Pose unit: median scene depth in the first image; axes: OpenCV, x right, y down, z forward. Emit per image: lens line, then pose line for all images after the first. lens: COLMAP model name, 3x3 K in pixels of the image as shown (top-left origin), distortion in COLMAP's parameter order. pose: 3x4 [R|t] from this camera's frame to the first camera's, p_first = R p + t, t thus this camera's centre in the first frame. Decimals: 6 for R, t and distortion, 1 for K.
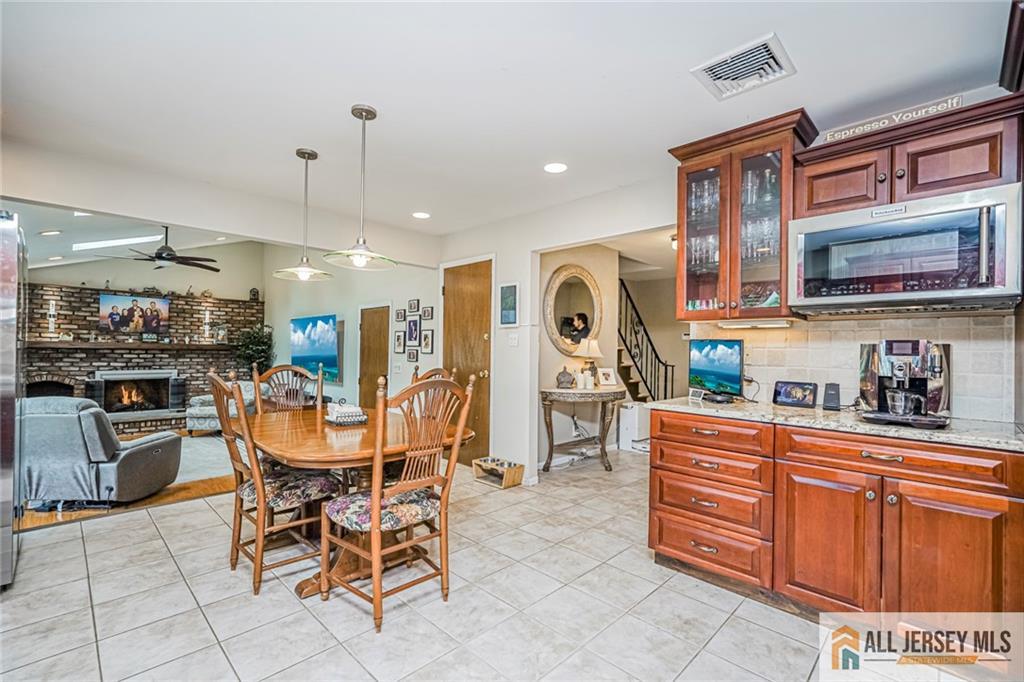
lens RADIAL K [[449.7, 0, 512.9], [0, 449.7, 344.3], [0, 0, 1]] dist [0.001374, 0.000448]
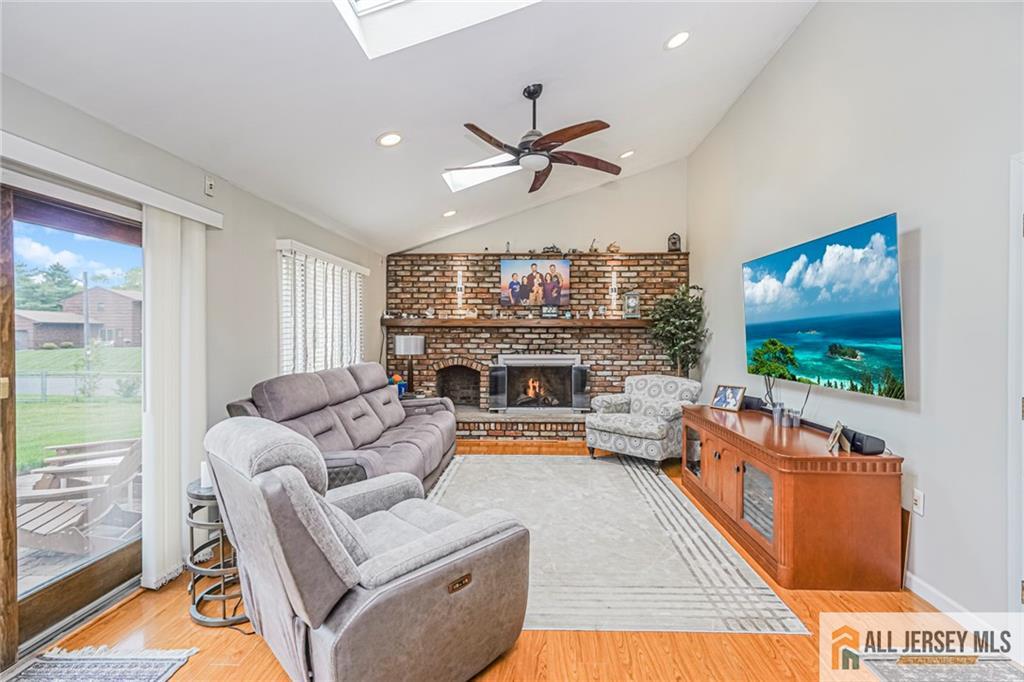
lens RADIAL K [[449.7, 0, 516.6], [0, 449.7, 333.3], [0, 0, 1]] dist [0.001374, 0.000448]
pose [[0.660086, -0.010414, -0.751118, -0.280559], [0.019951, 0.999794, 0.003671, 0.017713], [0.750925, -0.017409, 0.660158, 0.466354]]
